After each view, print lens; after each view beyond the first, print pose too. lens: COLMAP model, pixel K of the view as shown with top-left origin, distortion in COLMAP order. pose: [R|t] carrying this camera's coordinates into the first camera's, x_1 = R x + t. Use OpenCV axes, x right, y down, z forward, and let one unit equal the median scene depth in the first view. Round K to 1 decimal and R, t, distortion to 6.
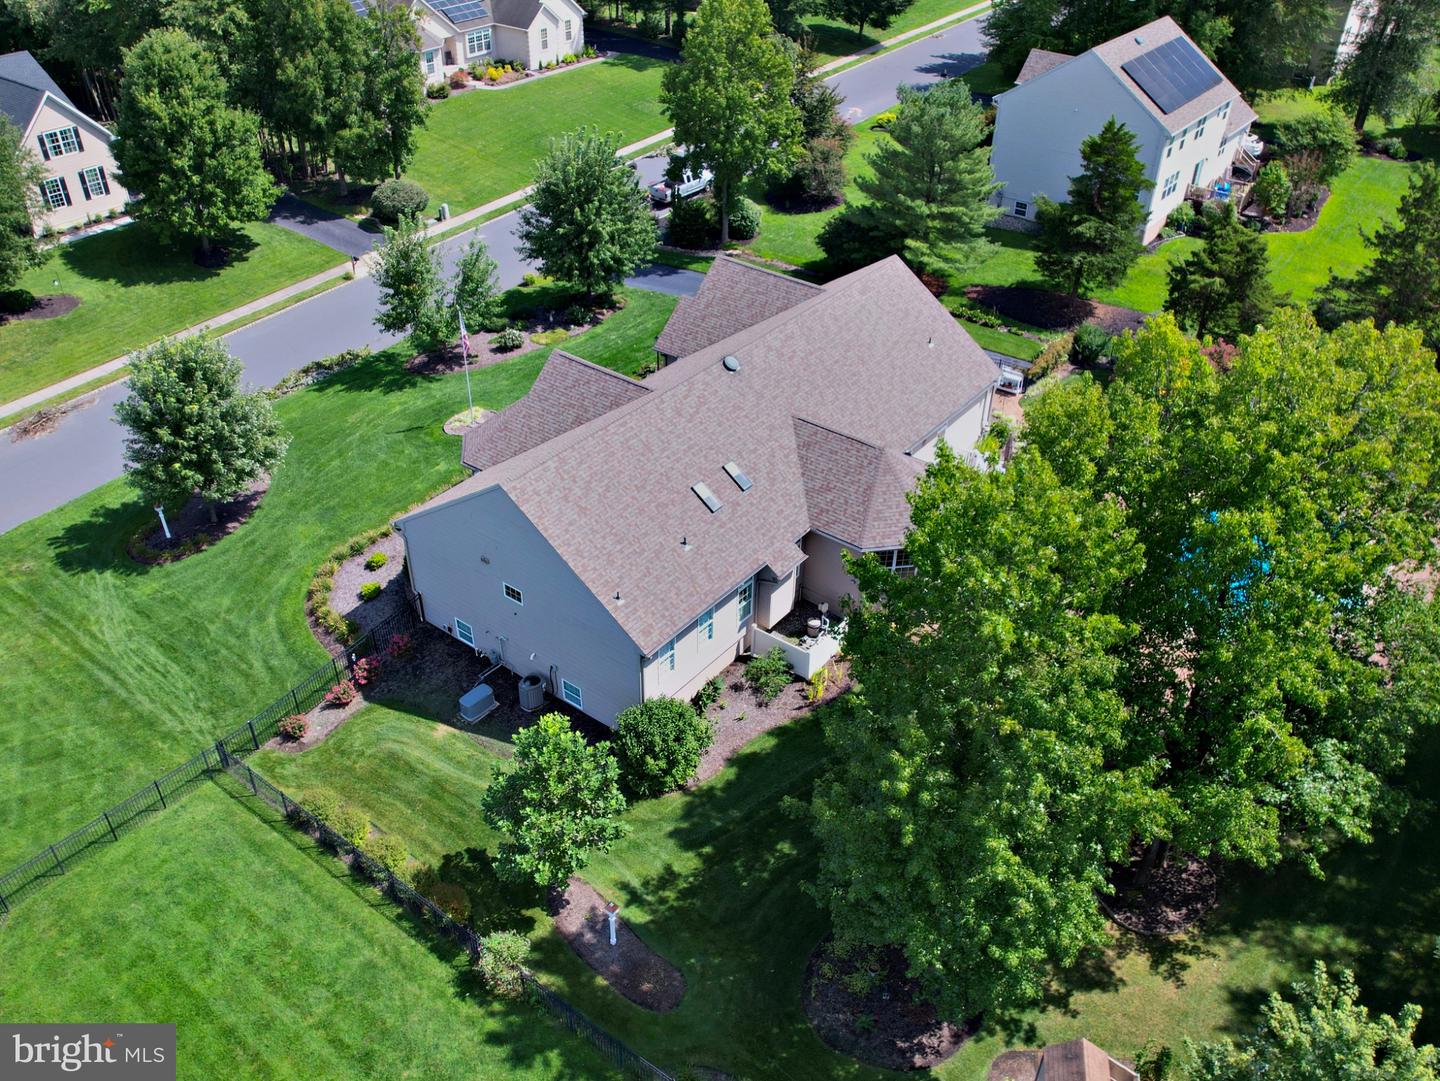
lens RADIAL K [[1232.5, 0, 627.6], [0, 1232.5, 612.2], [0, 0, 1]] dist [-0.056459, 0.001336]
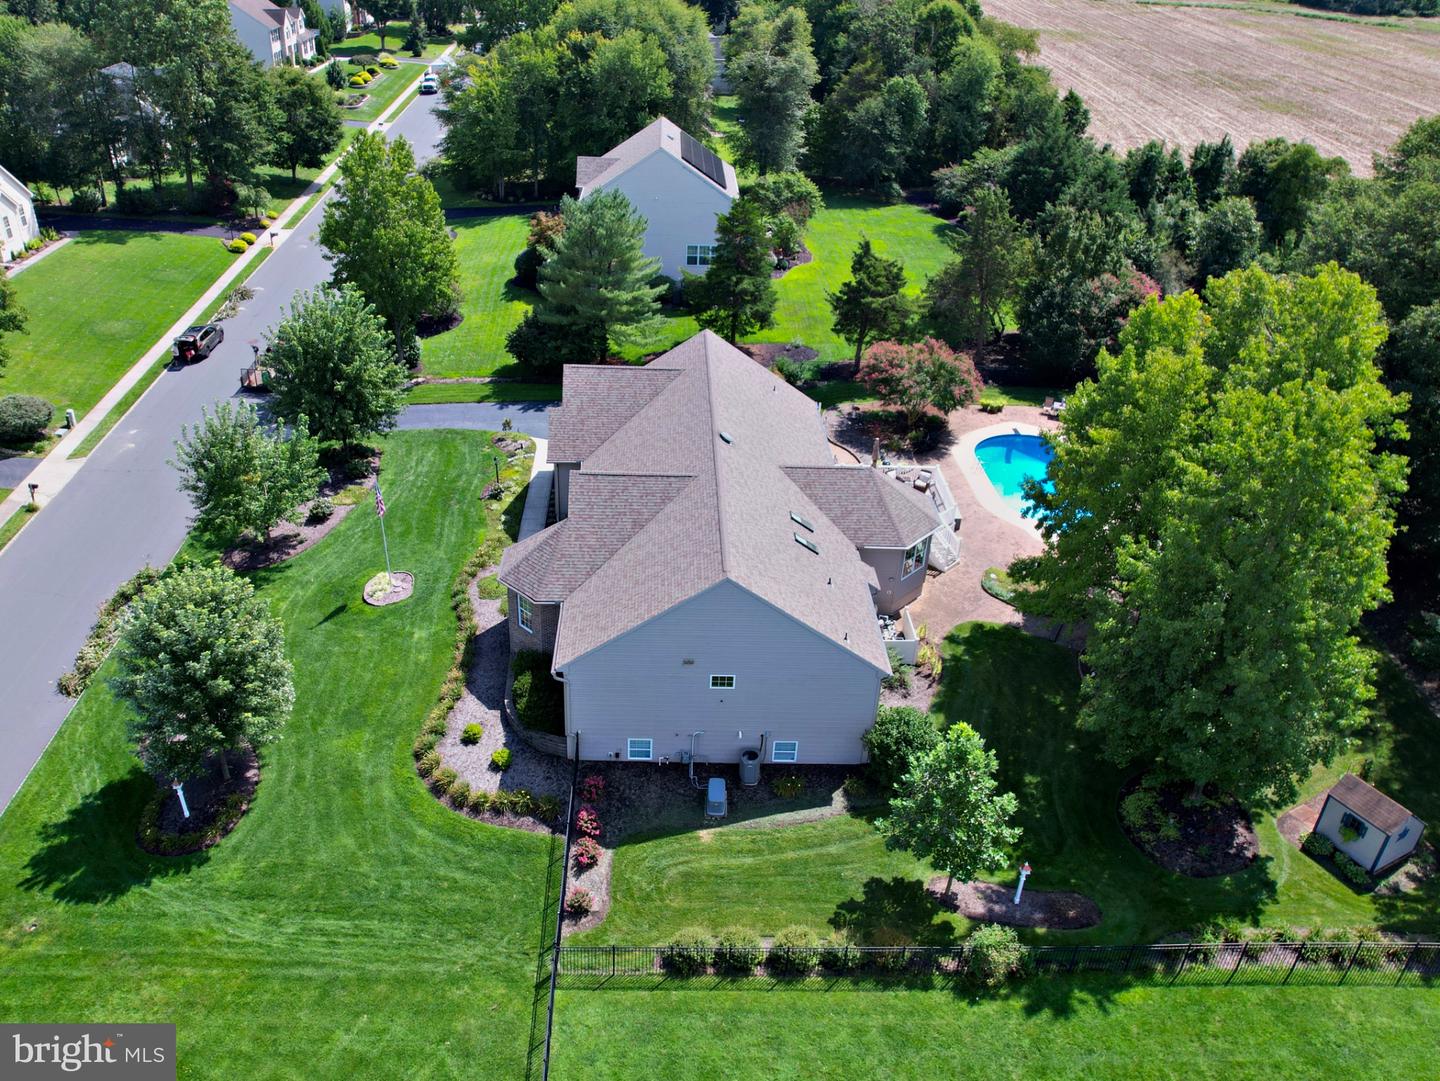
lens RADIAL K [[1232.5, 0, 627.6], [0, 1232.5, 612.2], [0, 0, 1]] dist [-0.056459, 0.001336]
pose [[0.764816, -0.321443, 0.558329, -0.674805], [0.374168, 0.927118, 0.021218, -0.114132], [-0.524457, 0.192681, 0.829348, 0.149777]]
